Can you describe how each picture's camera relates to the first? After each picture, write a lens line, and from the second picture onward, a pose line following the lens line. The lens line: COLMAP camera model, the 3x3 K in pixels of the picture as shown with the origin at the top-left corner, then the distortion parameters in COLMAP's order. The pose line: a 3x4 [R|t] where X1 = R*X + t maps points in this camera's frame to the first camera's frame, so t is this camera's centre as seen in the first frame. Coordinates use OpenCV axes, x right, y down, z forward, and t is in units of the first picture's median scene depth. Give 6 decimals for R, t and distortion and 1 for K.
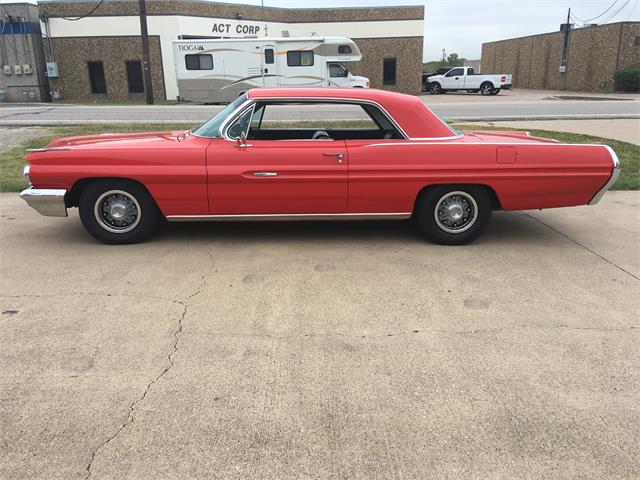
lens RADIAL K [[543.8, 0, 320.0], [0, 543.8, 240.0], [0, 0, 1]] dist [0.115065, -0.177515]
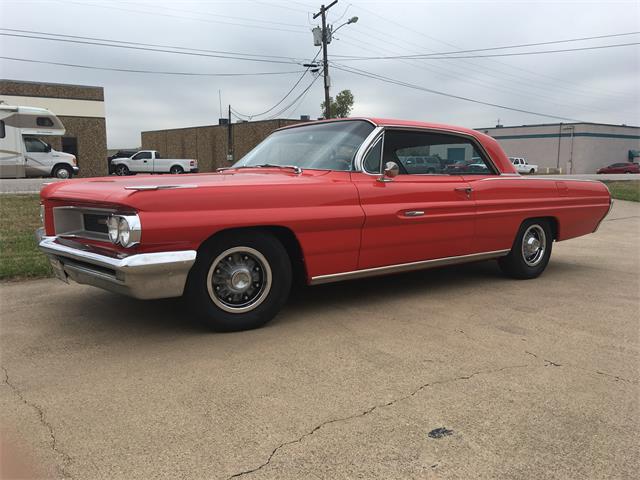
lens RADIAL K [[543.8, 0, 320.0], [0, 543.8, 240.0], [0, 0, 1]] dist [0.115065, -0.177515]
pose [[0.799729, -0.062485, 0.597101, -0.141571], [0.155602, 0.982156, -0.105626, -0.003059], [-0.579846, 0.177382, 0.795182, 0.085686]]
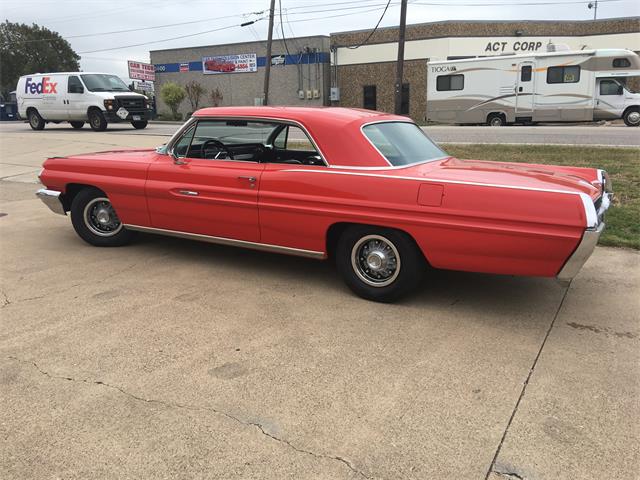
lens RADIAL K [[543.8, 0, 320.0], [0, 543.8, 240.0], [0, 0, 1]] dist [0.115065, -0.177515]
pose [[0.849683, 0.123504, -0.512626, 0.121459], [-0.142023, 0.989859, 0.003077, -0.014596], [0.507808, 0.070190, 0.858606, 0.056413]]
